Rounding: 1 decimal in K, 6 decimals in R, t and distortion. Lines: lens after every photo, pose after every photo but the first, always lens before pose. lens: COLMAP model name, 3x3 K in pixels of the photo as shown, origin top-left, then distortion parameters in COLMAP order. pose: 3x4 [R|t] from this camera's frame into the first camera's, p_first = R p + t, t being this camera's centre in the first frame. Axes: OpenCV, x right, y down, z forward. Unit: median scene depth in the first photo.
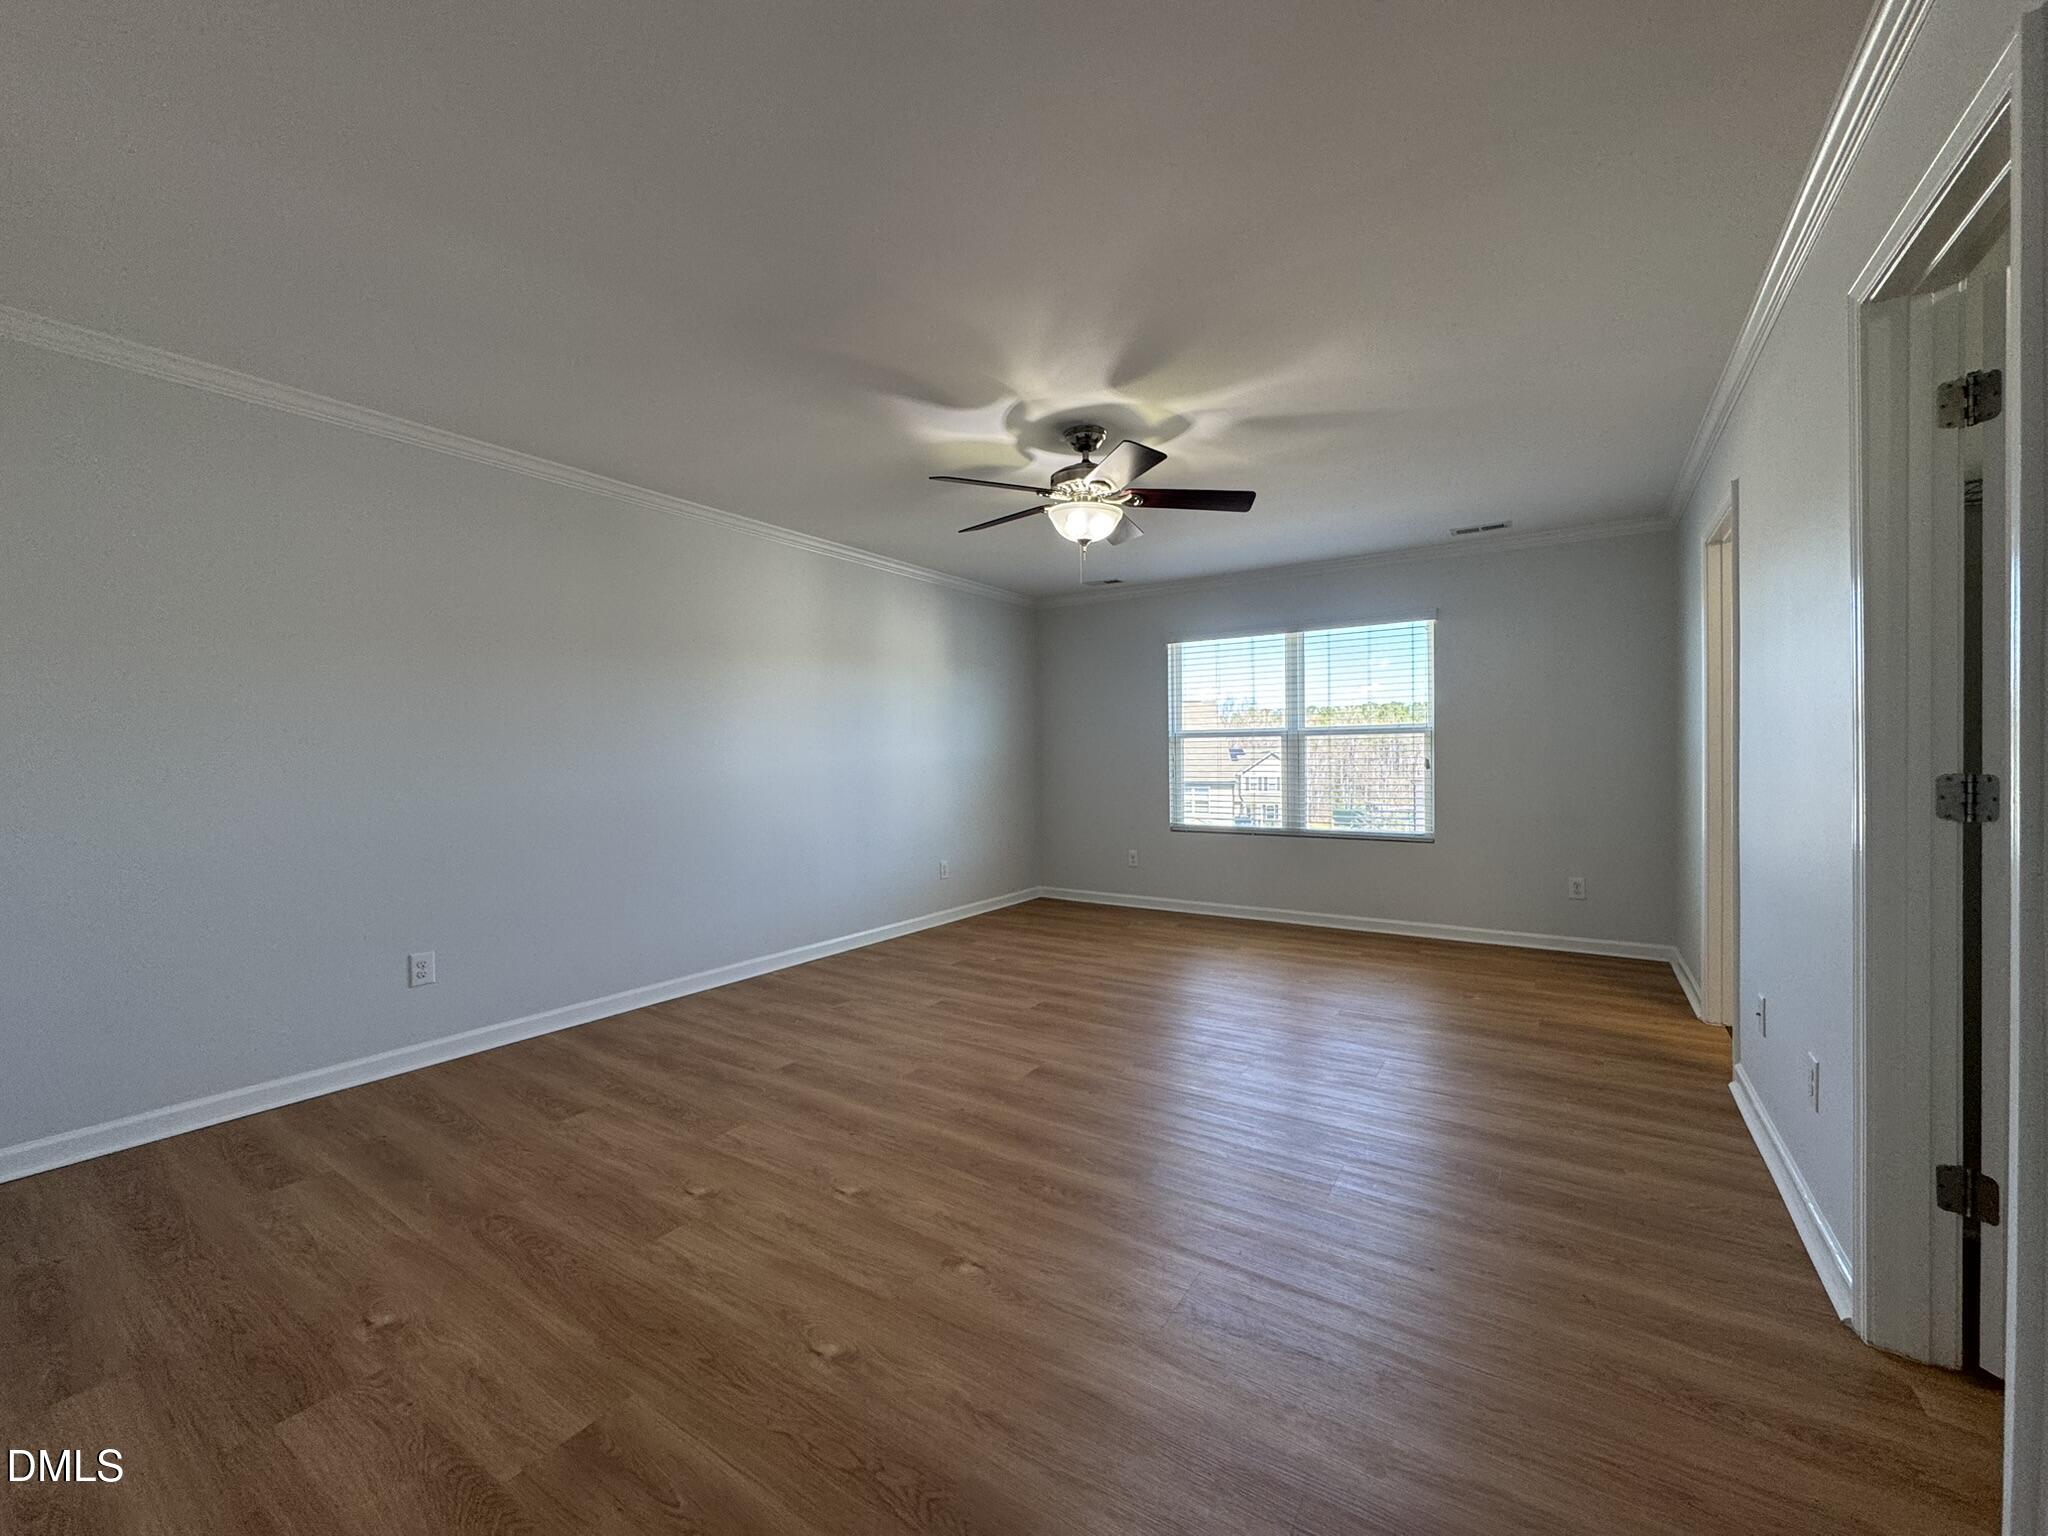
lens RADIAL K [[812.5, 0, 1025.2], [0, 812.5, 808.7], [0, 0, 1]] dist [-0.003943, -0.000211]
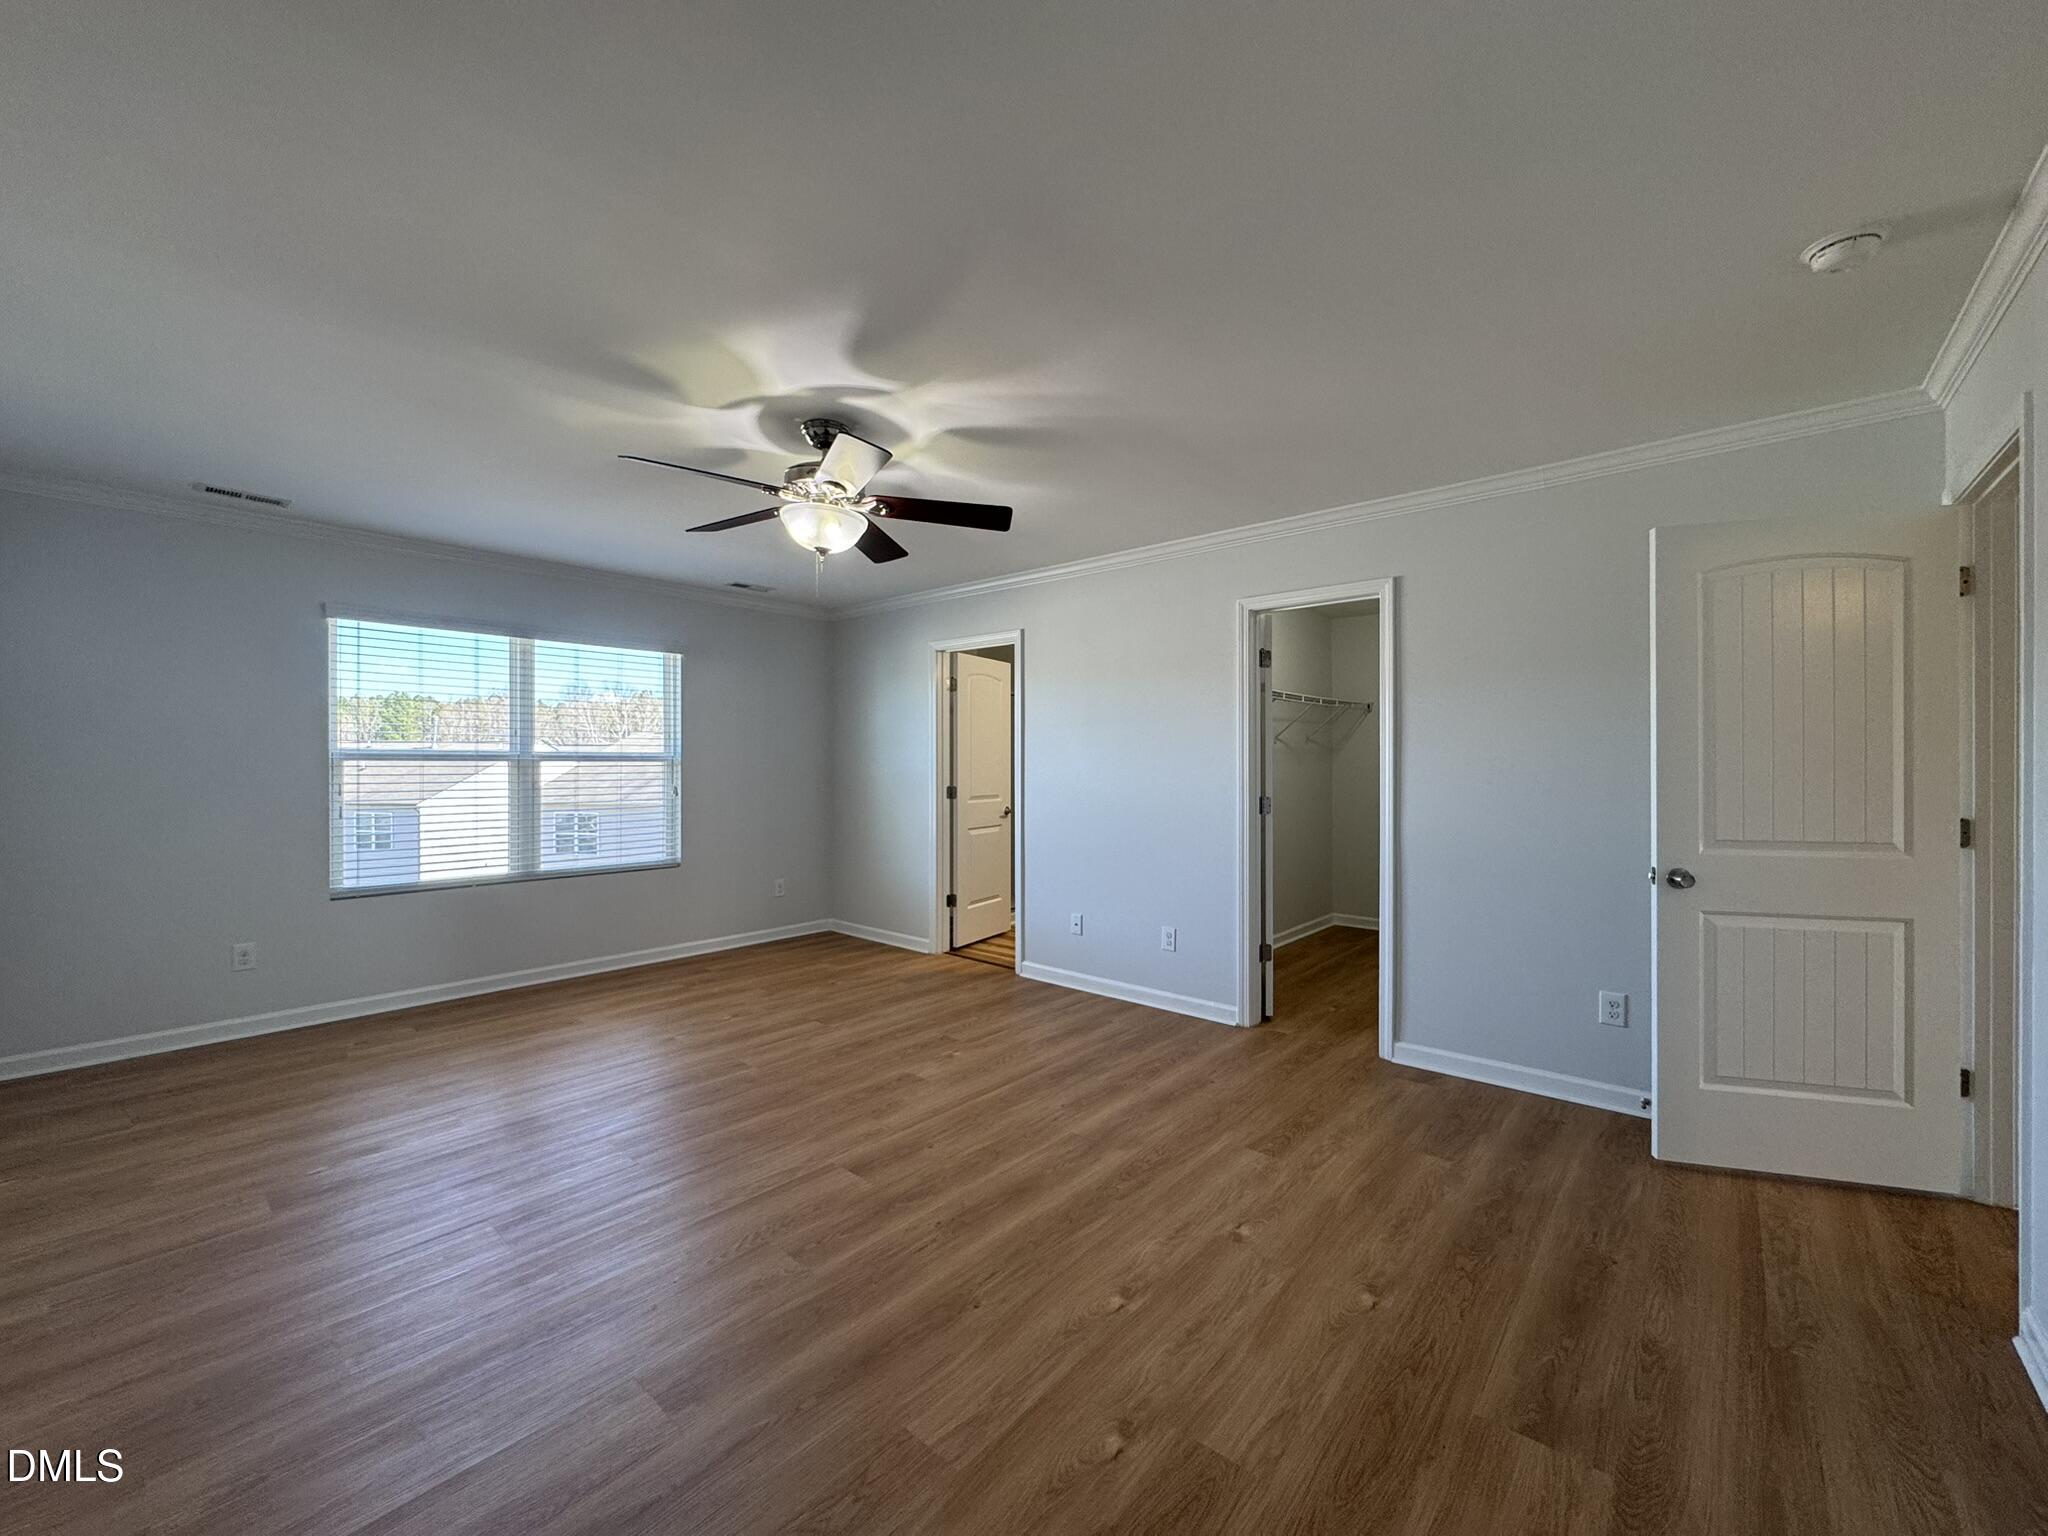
lens RADIAL K [[812.5, 0, 1025.2], [0, 812.5, 808.7], [0, 0, 1]] dist [-0.003943, -0.000211]
pose [[0.128396, -0.043654, 0.990762, -0.782870], [0.060255, 0.997528, 0.036143, -0.072459], [-0.989891, 0.055058, 0.130709, 0.694632]]
